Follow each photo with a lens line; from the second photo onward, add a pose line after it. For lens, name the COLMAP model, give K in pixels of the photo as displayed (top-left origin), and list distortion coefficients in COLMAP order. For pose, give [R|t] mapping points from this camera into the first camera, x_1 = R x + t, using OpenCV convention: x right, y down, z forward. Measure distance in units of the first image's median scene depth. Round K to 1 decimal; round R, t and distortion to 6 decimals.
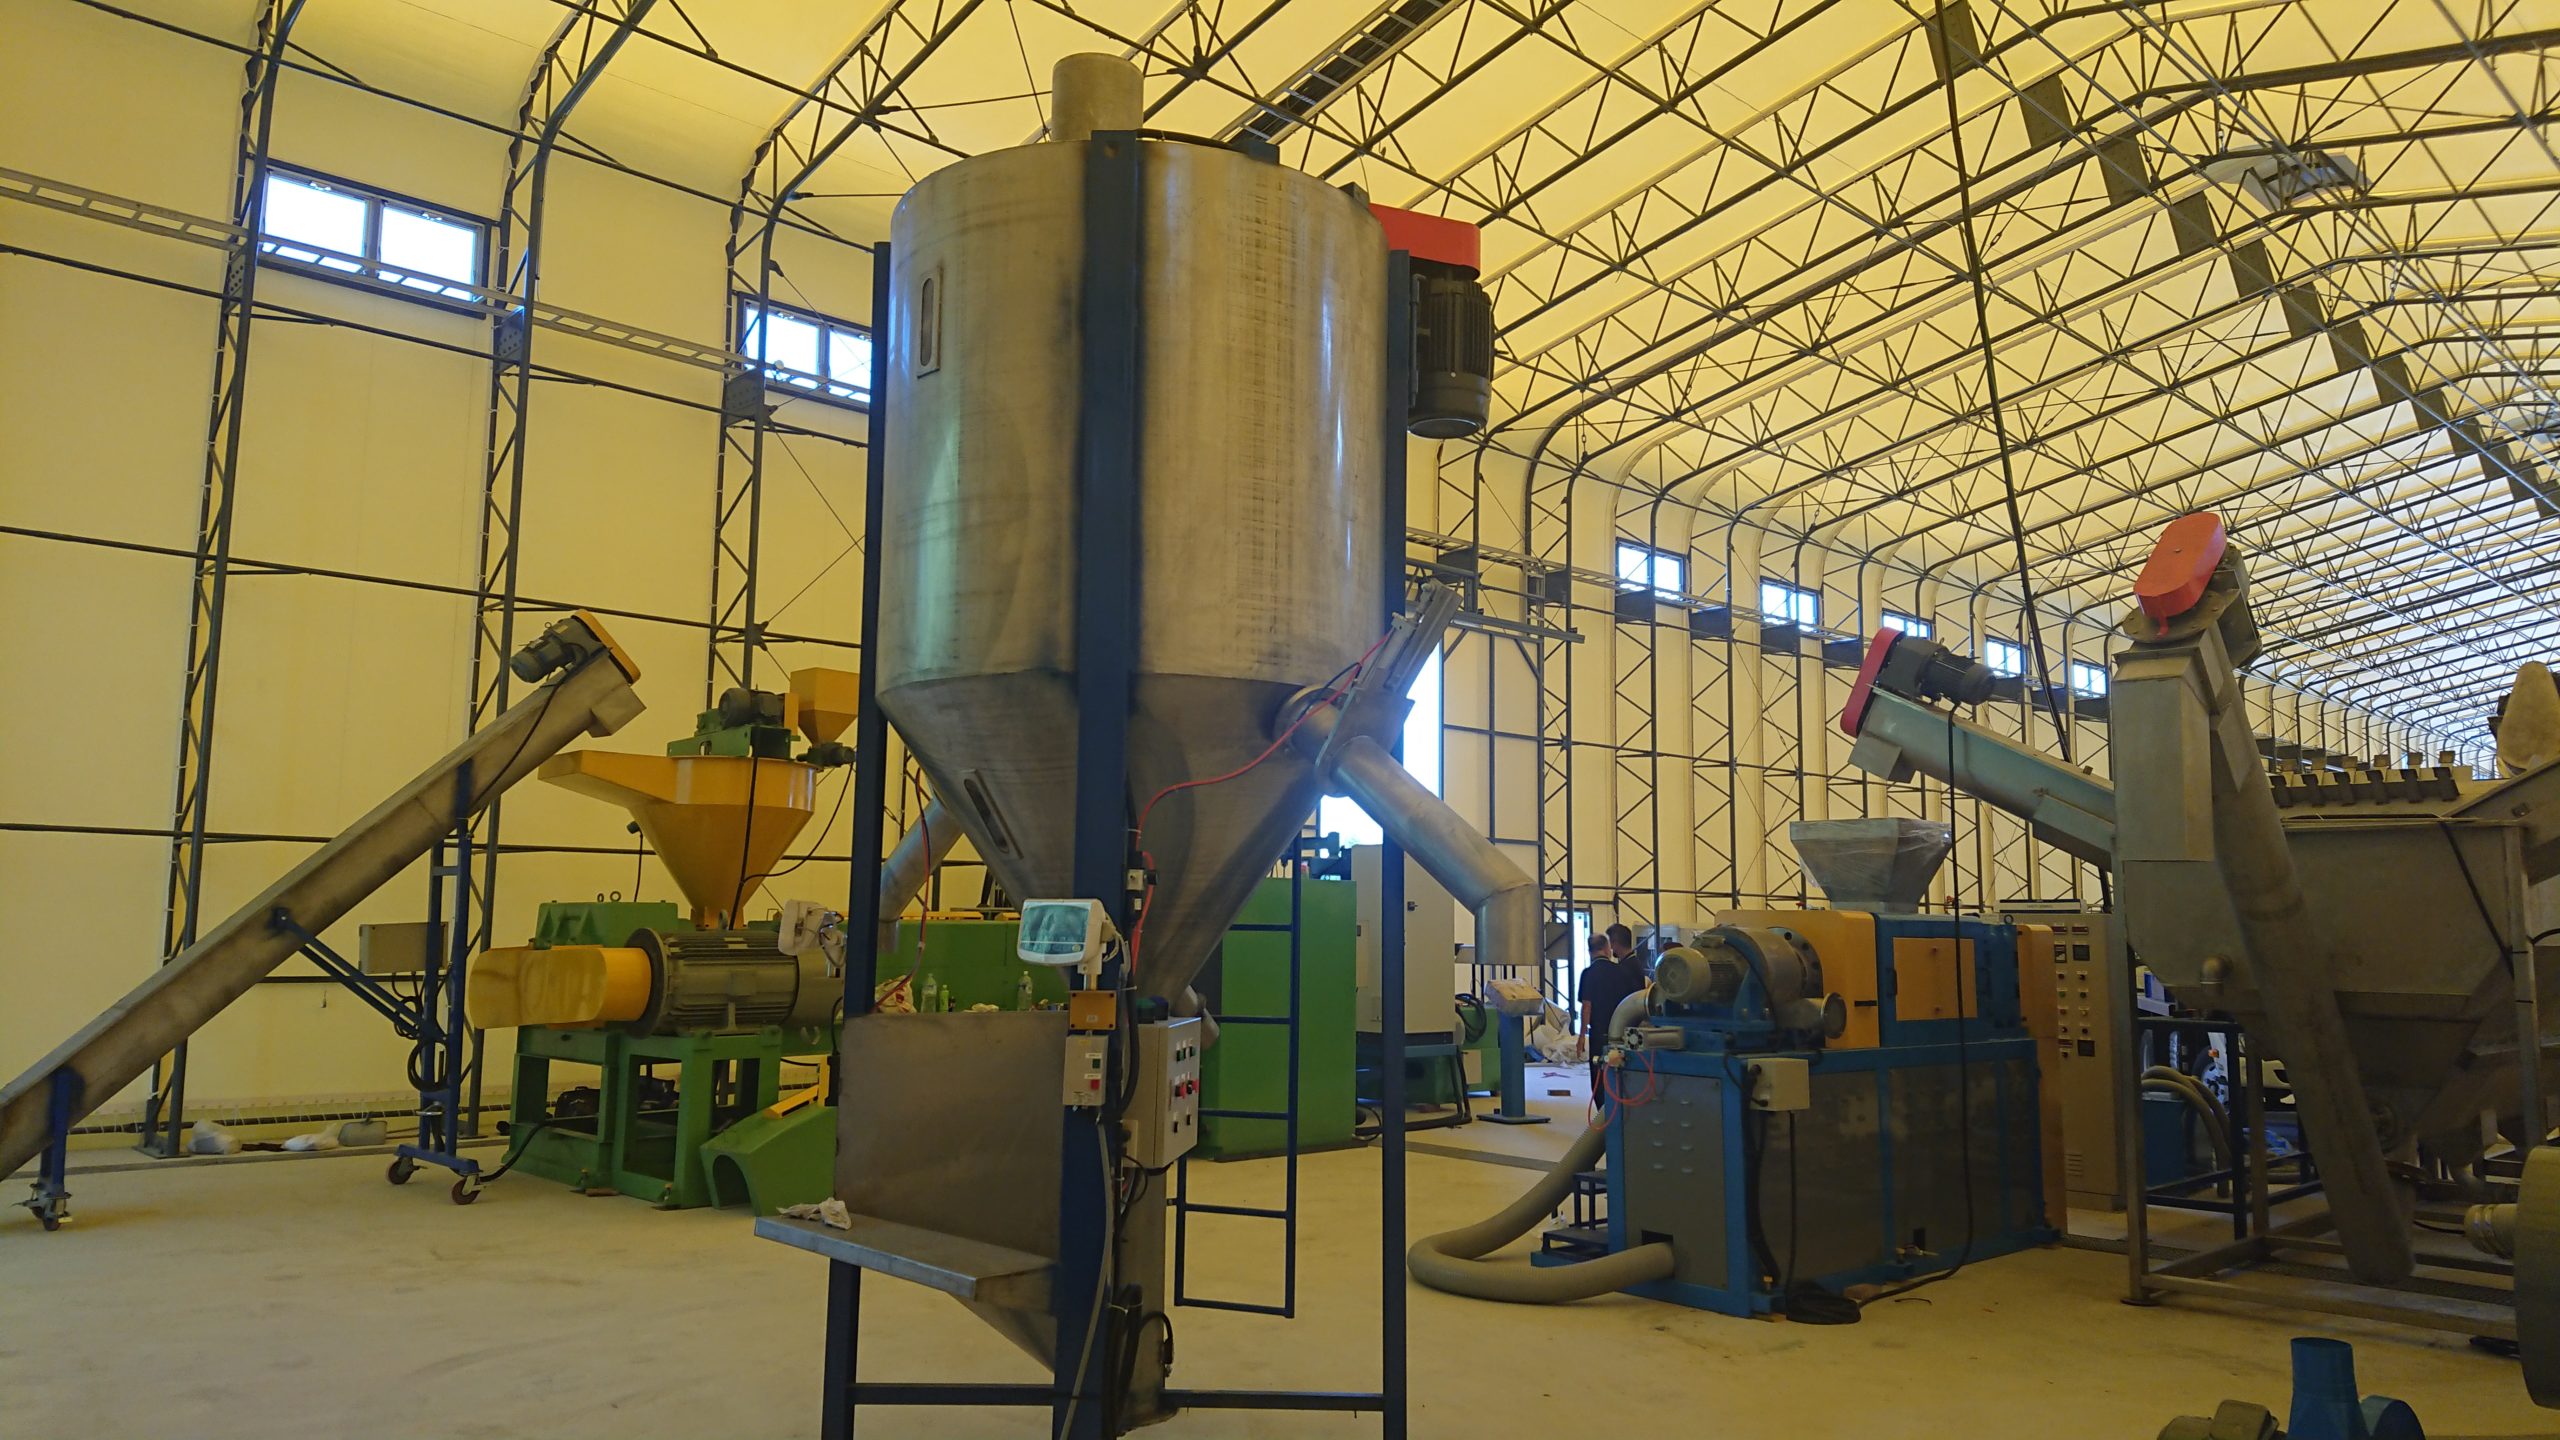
lens RADIAL K [[1743.9, 0, 1294.6], [0, 1743.9, 731.1], [0, 0, 1]] dist [0.065895, -0.001158]
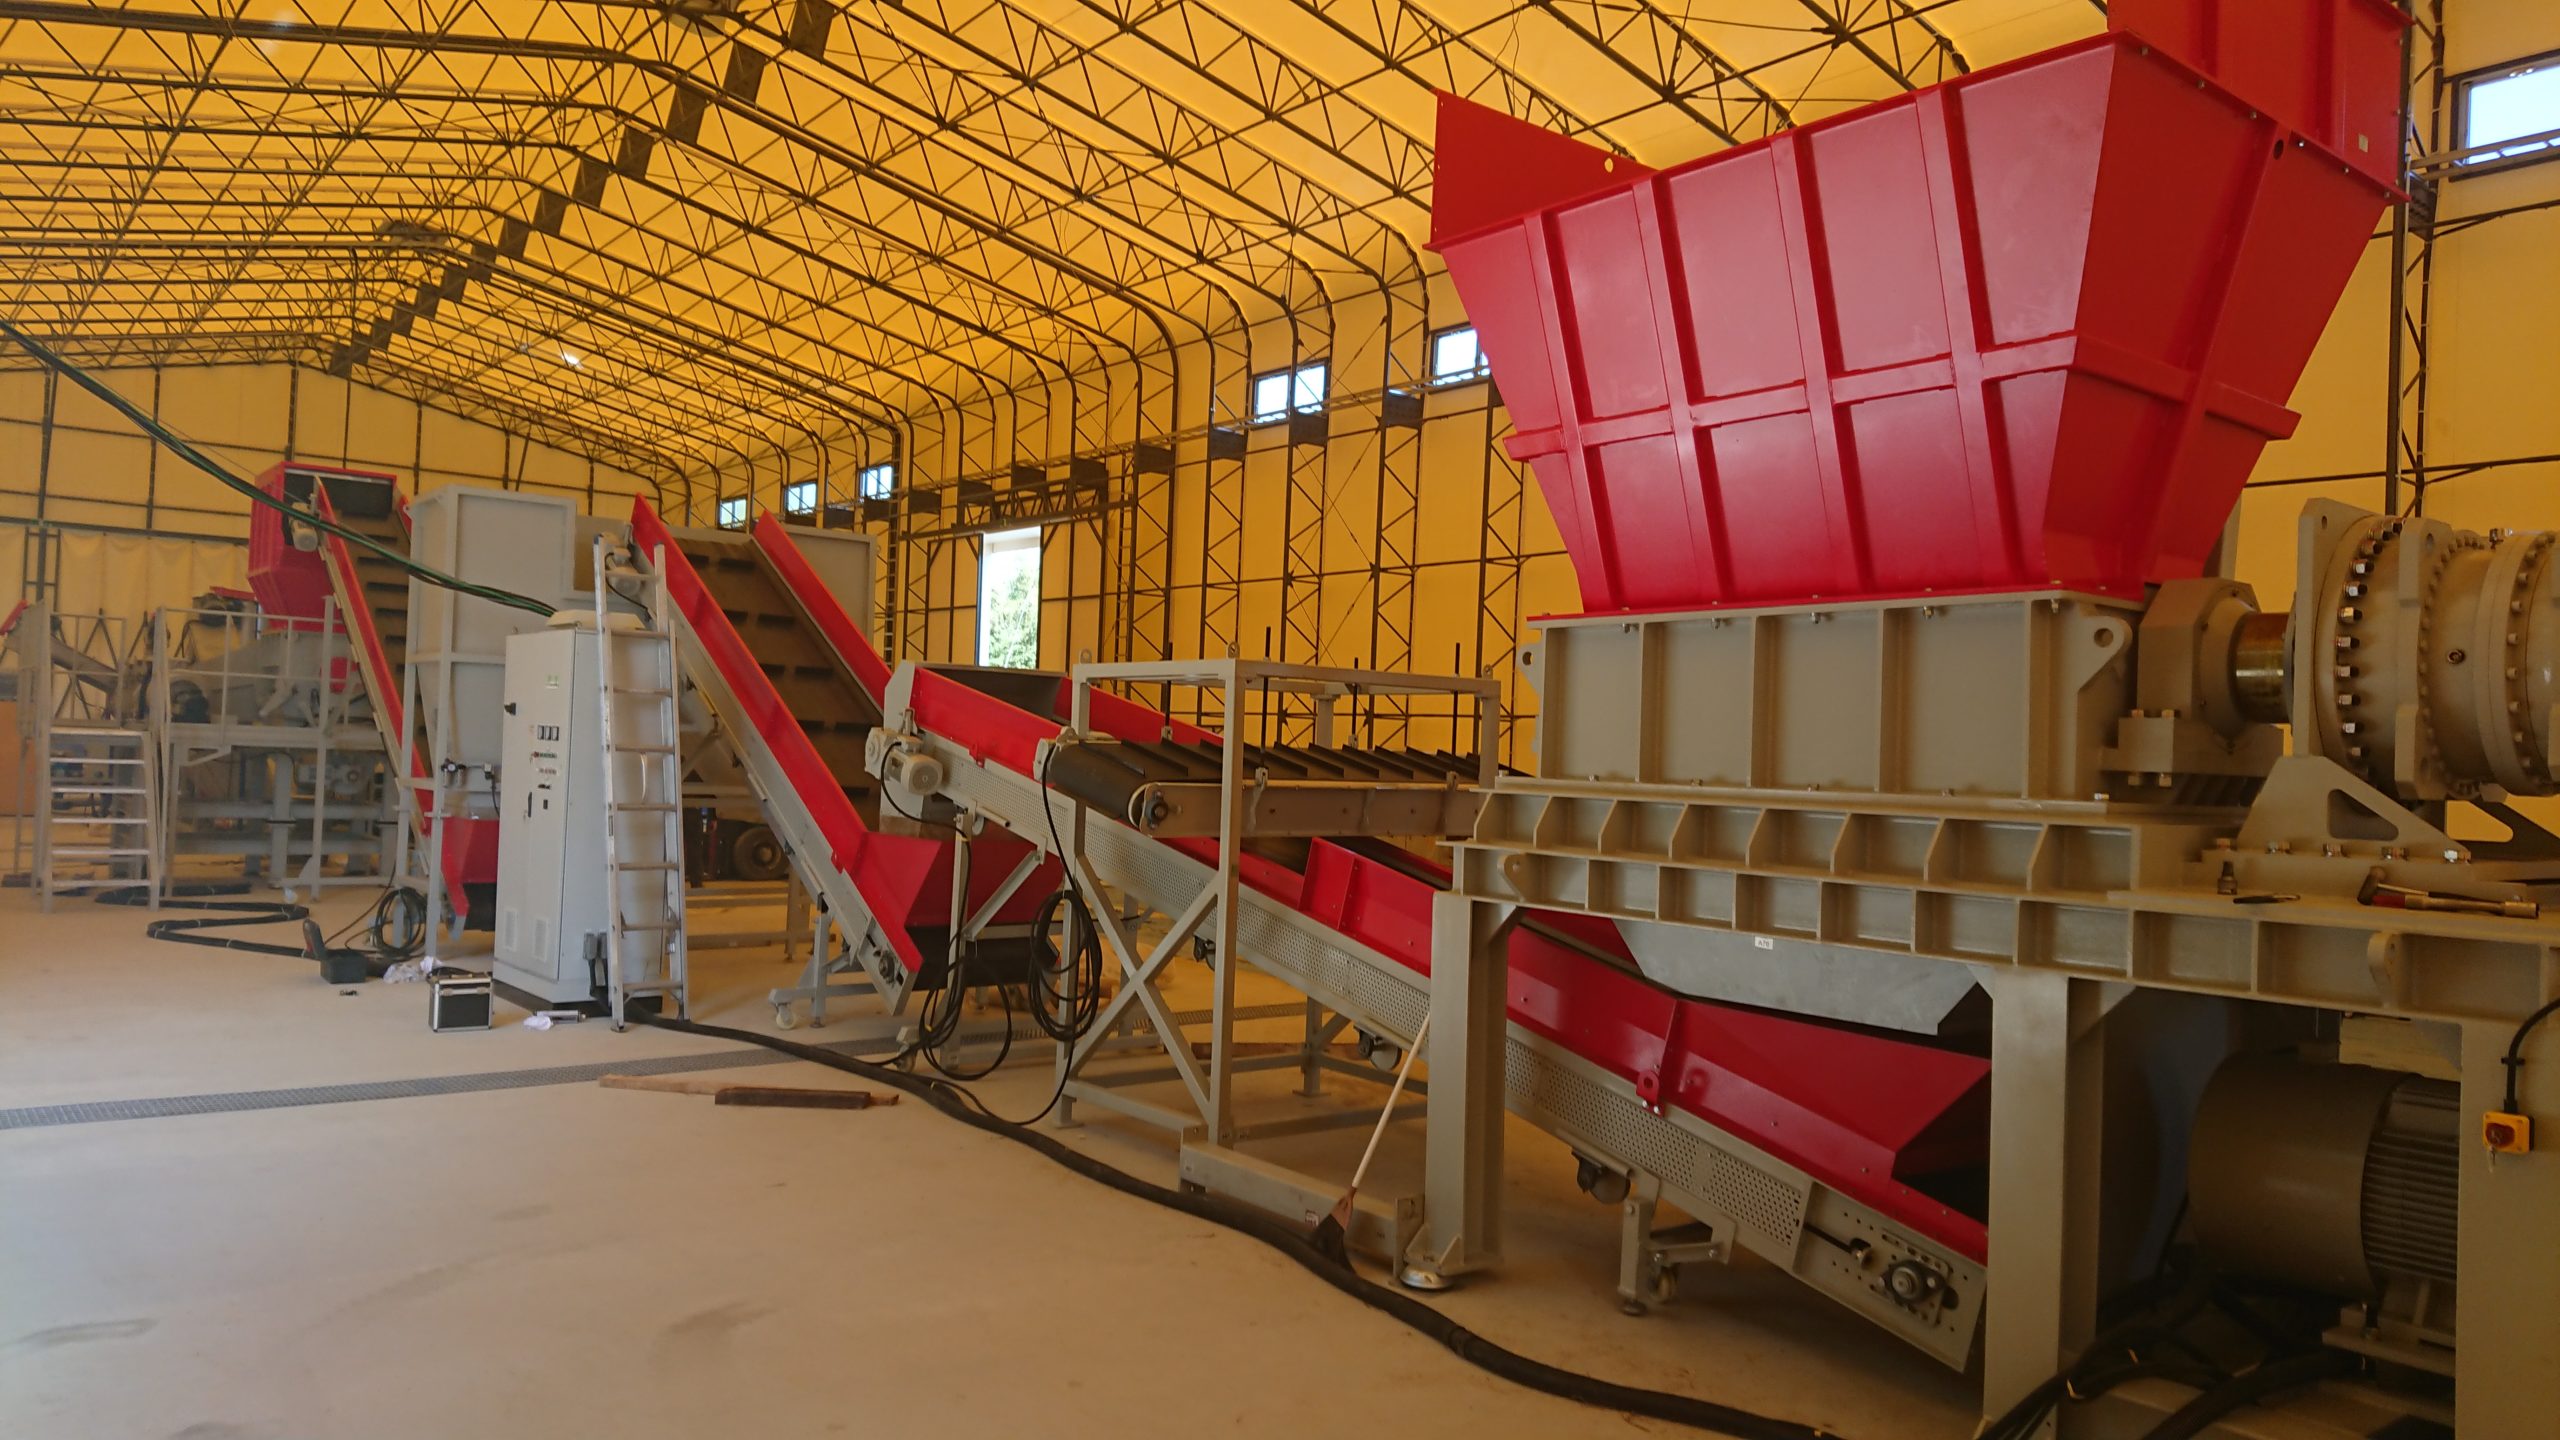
lens RADIAL K [[1743.9, 0, 1294.6], [0, 1743.9, 731.1], [0, 0, 1]] dist [0.065895, -0.001158]
pose [[-0.094962, -0.044353, -0.994492, 1.256674], [0.053087, 0.997360, -0.049550, 0.156420], [0.994064, -0.057500, -0.092357, 1.171918]]
